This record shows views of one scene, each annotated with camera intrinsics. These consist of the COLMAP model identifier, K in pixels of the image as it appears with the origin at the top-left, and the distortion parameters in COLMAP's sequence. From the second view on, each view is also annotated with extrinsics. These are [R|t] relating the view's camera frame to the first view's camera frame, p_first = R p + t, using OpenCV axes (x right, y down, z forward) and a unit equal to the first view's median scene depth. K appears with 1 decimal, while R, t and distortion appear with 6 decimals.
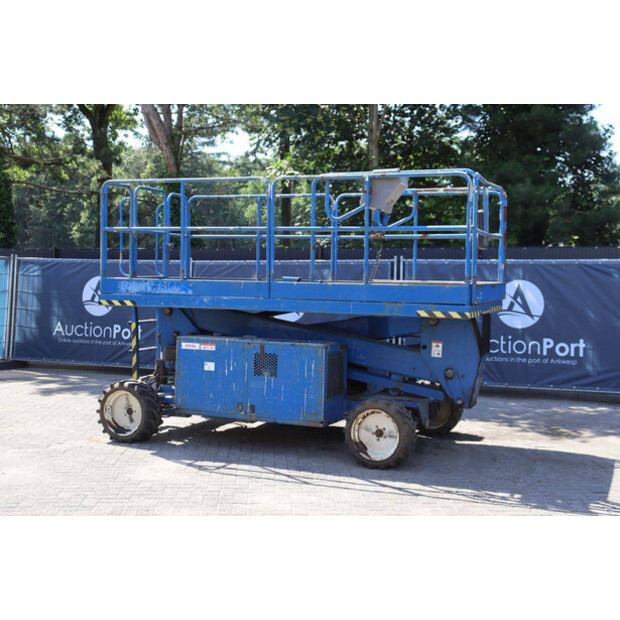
lens RADIAL K [[859.5, 0, 310.0], [0, 859.5, 310.0], [0, 0, 1]] dist [0.042439, 0.065393]
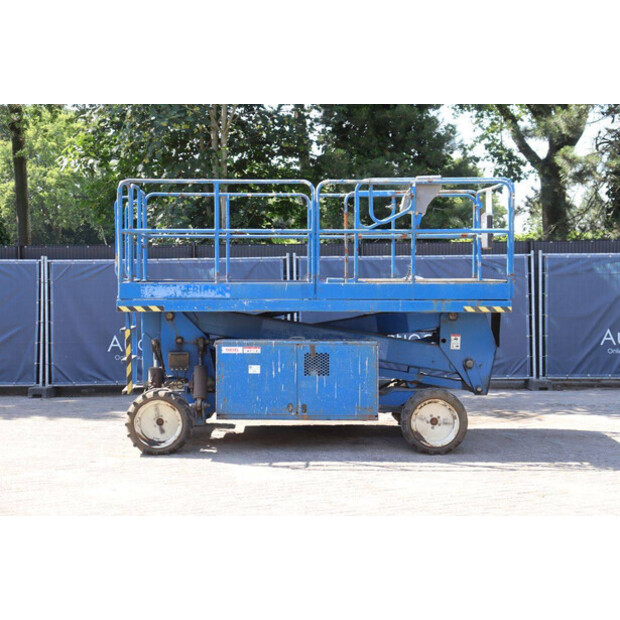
lens RADIAL K [[1001.7, 0, 310.0], [0, 1001.7, 310.0], [0, 0, 1]] dist [0.118693, 0.130742]
pose [[0.925252, -0.032314, 0.377973, -0.479104], [0.031798, 0.999465, 0.007607, -0.009616], [-0.378017, 0.004980, 0.925785, -0.094884]]
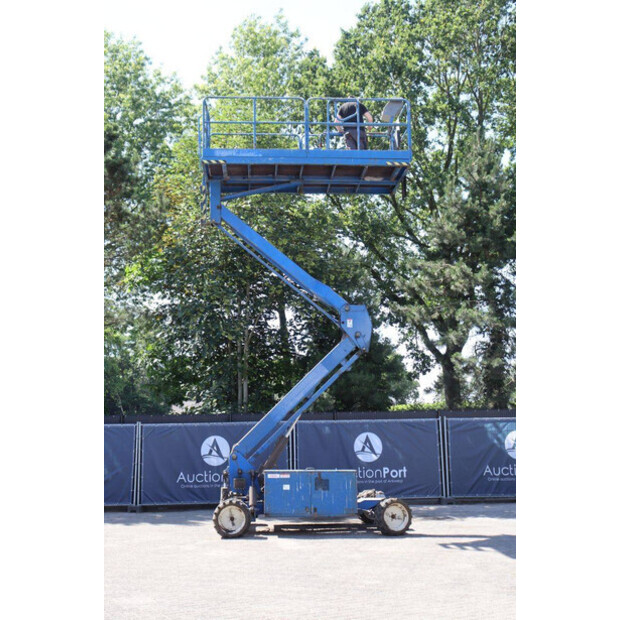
lens RADIAL K [[762.1, 0, 310.0], [0, 762.1, 310.0], [0, 0, 1]] dist [0.000907, 0.046039]
pose [[0.904732, 0.042471, 0.423858, -0.720771], [0.039891, 0.982198, -0.183563, -0.001670], [-0.424109, 0.182984, 0.886932, -0.439321]]
